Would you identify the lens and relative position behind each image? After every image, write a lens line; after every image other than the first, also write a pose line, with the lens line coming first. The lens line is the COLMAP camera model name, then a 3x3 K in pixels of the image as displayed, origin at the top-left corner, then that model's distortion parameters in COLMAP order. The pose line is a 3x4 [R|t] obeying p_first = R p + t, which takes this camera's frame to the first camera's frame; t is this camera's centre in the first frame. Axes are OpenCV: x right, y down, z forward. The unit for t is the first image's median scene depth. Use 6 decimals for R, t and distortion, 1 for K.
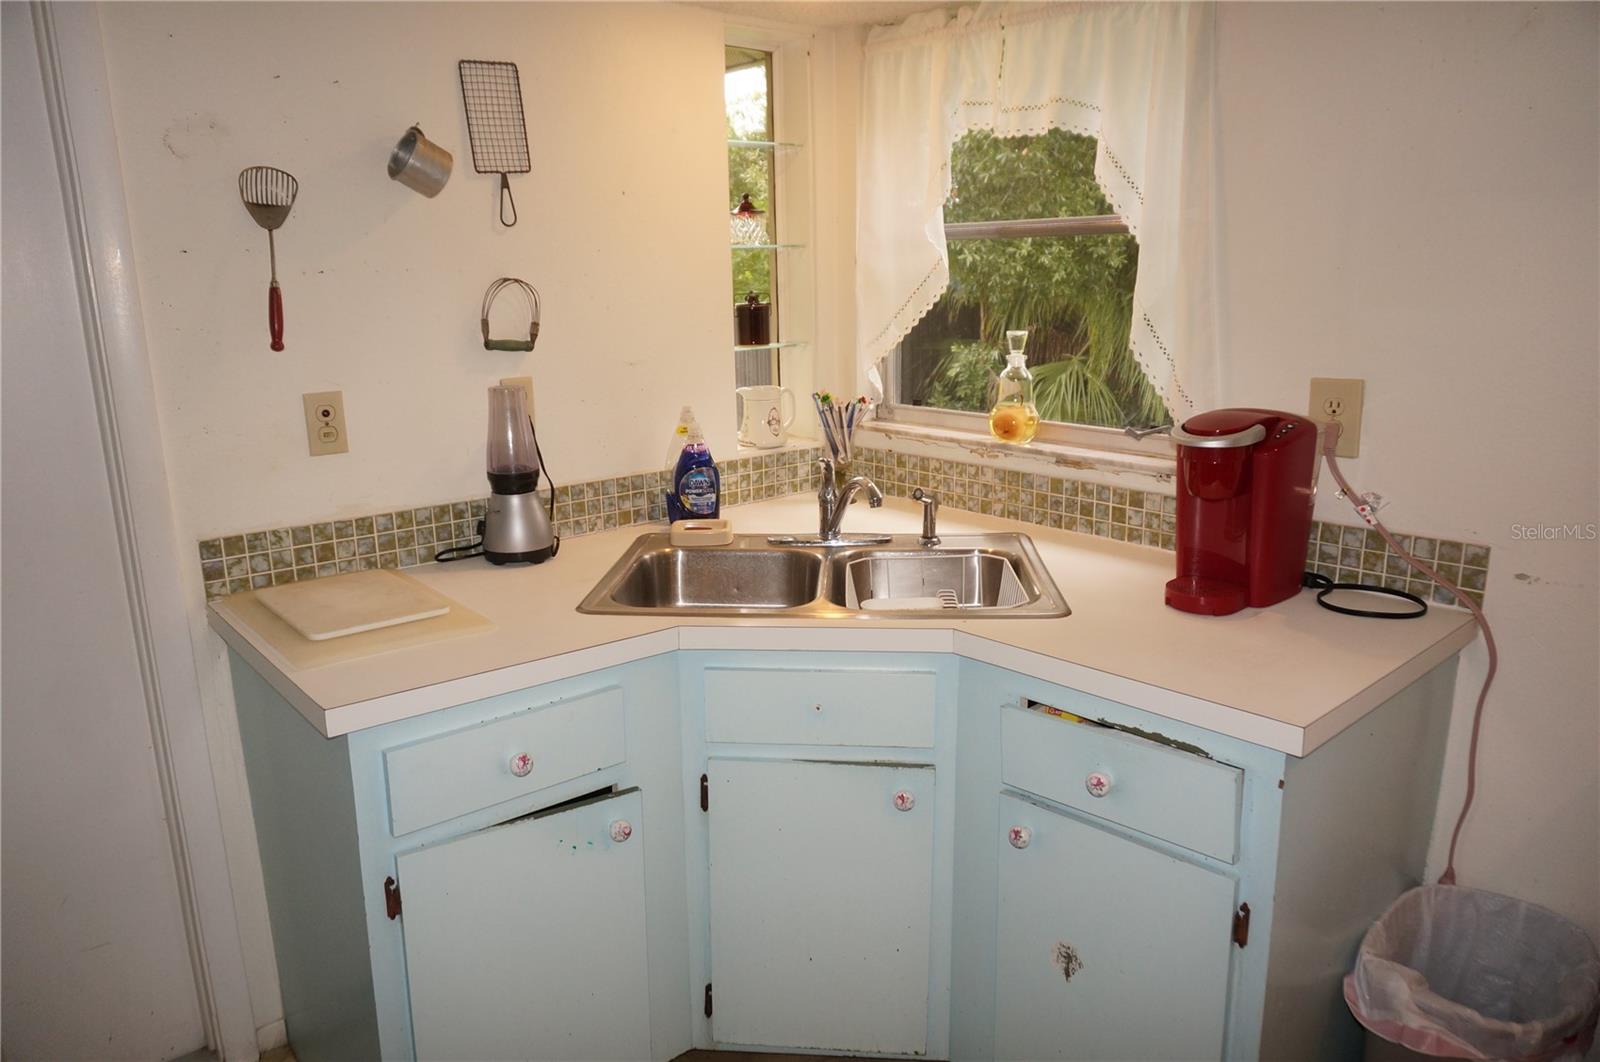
lens RADIAL K [[1076.3, 0, 800.9], [0, 1076.3, 536.0], [0, 0, 1]] dist [-0.054543, 0.041018]
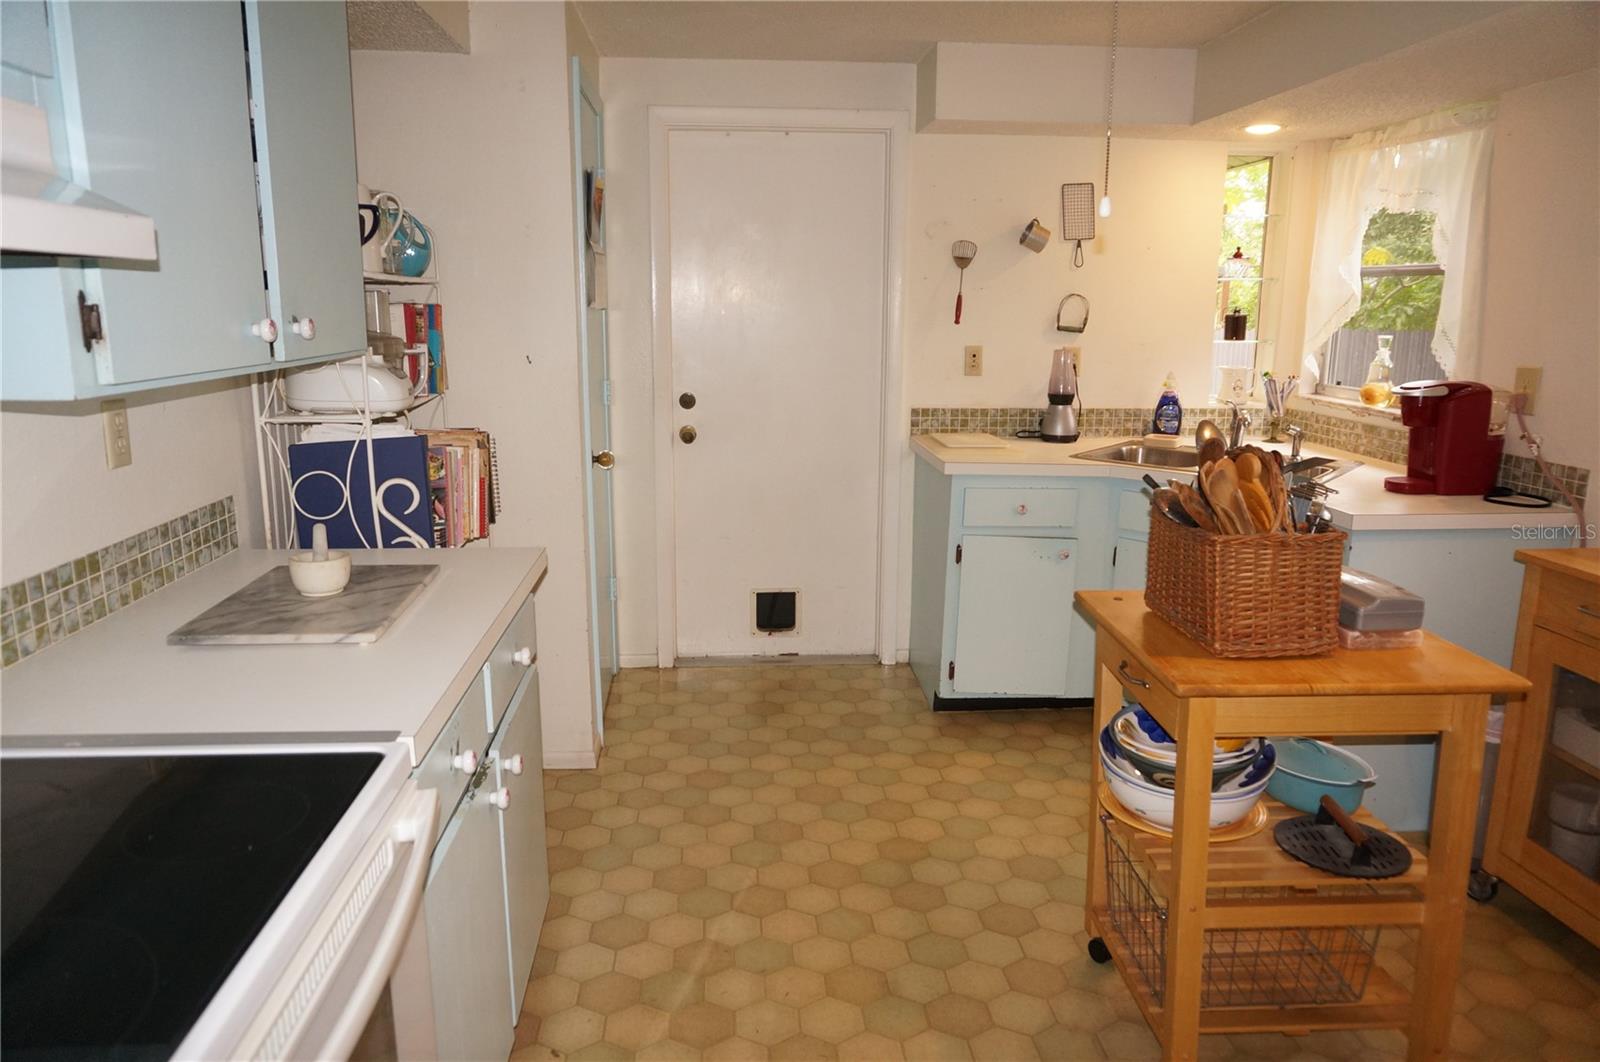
lens RADIAL K [[1076.3, 0, 800.9], [0, 1076.3, 536.0], [0, 0, 1]] dist [-0.054543, 0.041018]
pose [[0.802030, 0.148024, -0.578651, 0.504907], [-0.155935, 0.987097, 0.036377, 0.192465], [0.576570, 0.061056, 0.814764, -0.814202]]
